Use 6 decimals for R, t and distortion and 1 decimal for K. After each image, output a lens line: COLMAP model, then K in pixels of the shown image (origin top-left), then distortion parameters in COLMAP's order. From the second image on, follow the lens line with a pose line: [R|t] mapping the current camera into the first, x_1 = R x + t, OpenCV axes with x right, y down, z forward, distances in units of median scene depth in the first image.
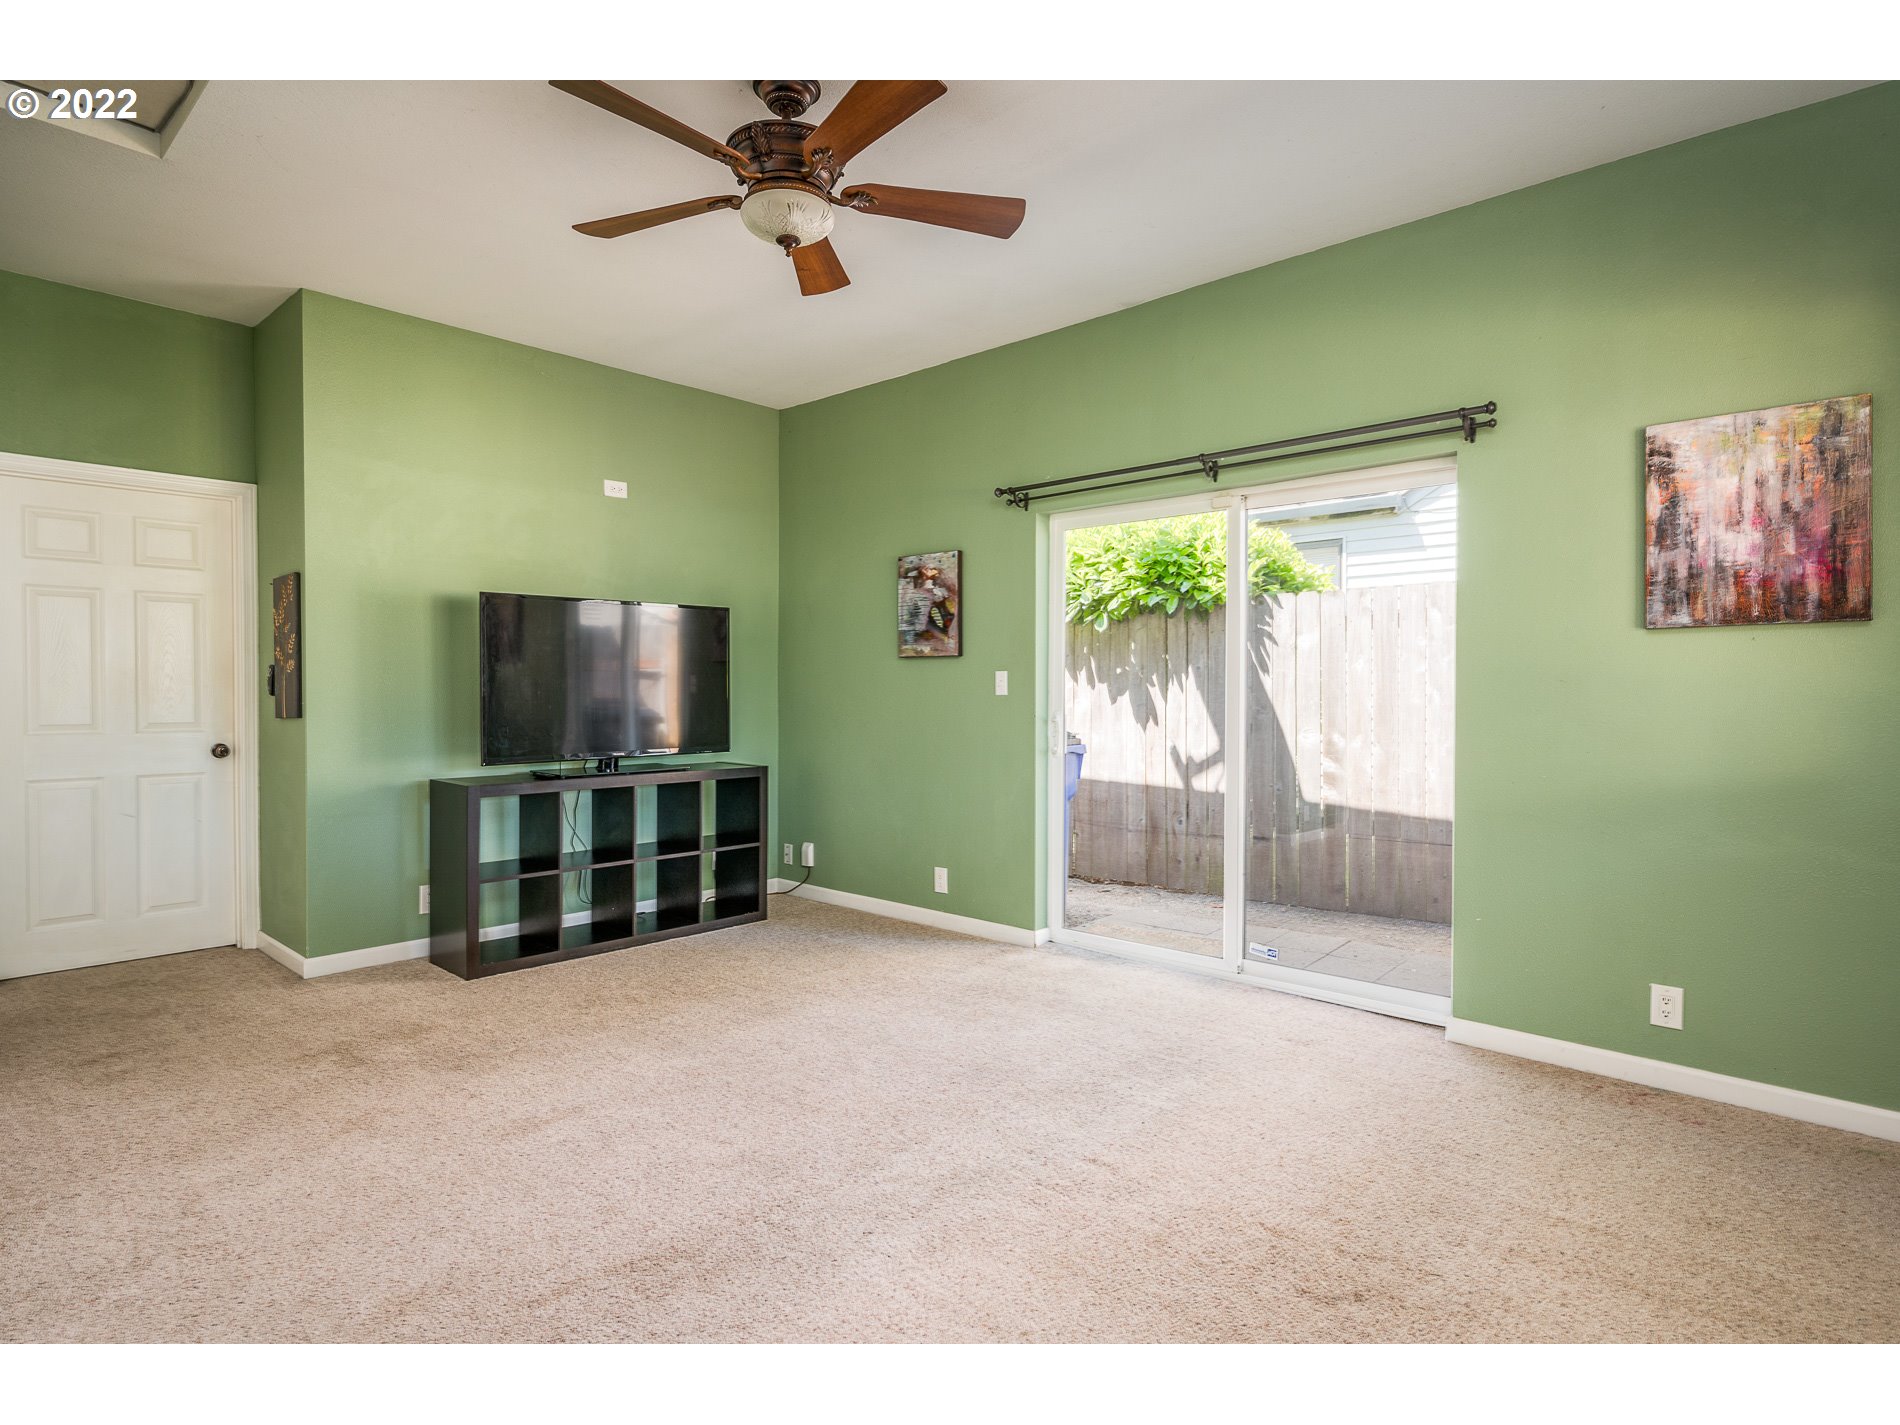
lens RADIAL K [[1049.8, 0, 937.5], [0, 1049.8, 704.6], [0, 0, 1]] dist [-0.002859, -0.000247]
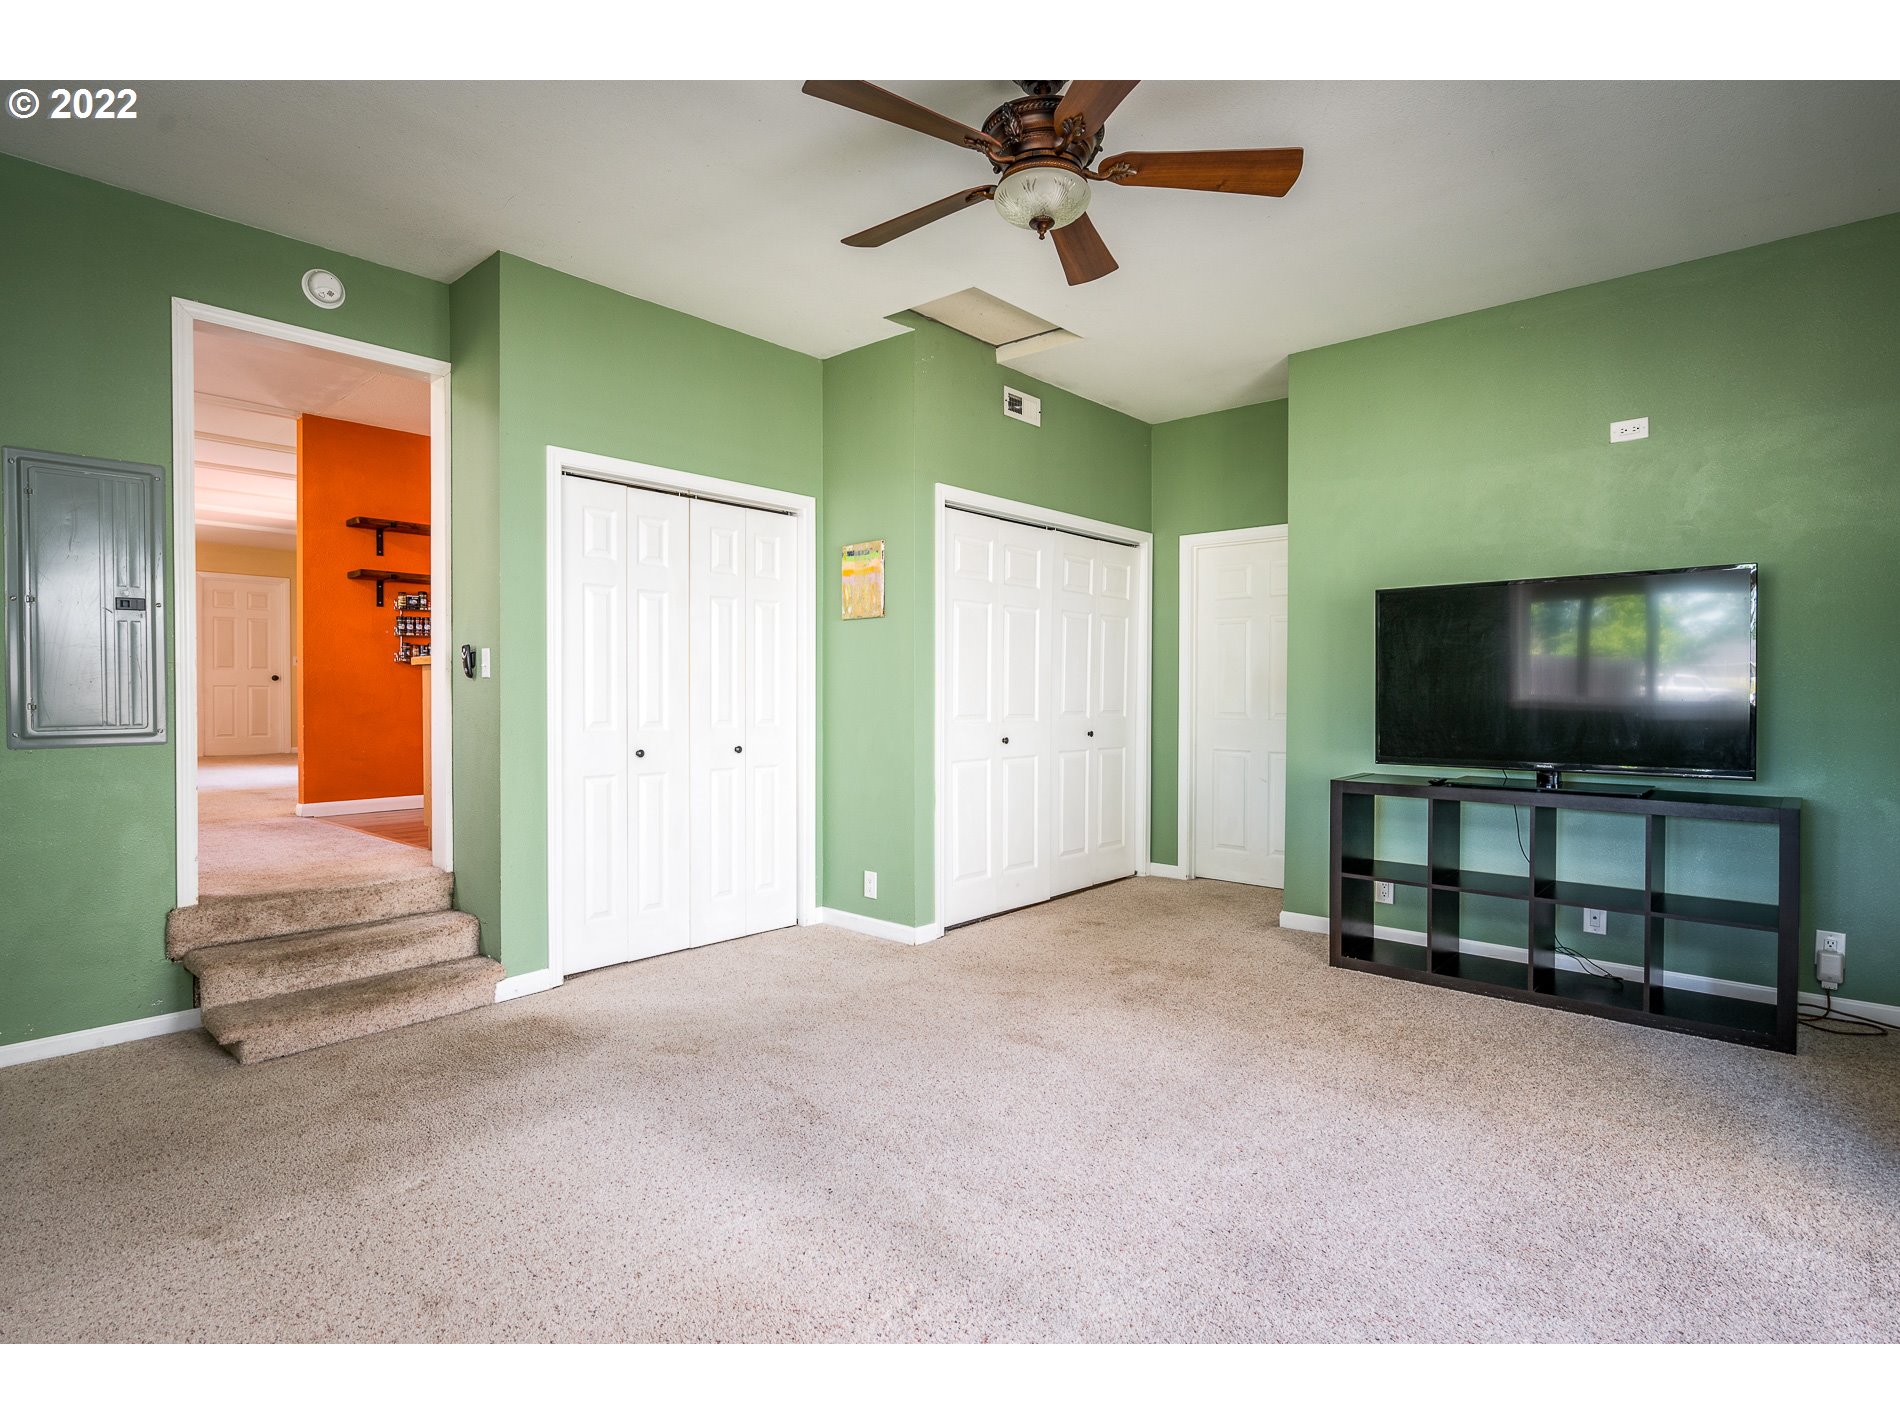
lens RADIAL K [[961.5, 0, 944.2], [0, 961.5, 702.0], [0, 0, 1]] dist [0.002314, 0.000427]
pose [[0.018948, 0.015122, -0.999706, 0.479597], [-0.019426, 0.999702, 0.014754, -0.005349], [0.999632, 0.019140, 0.019236, 0.574763]]
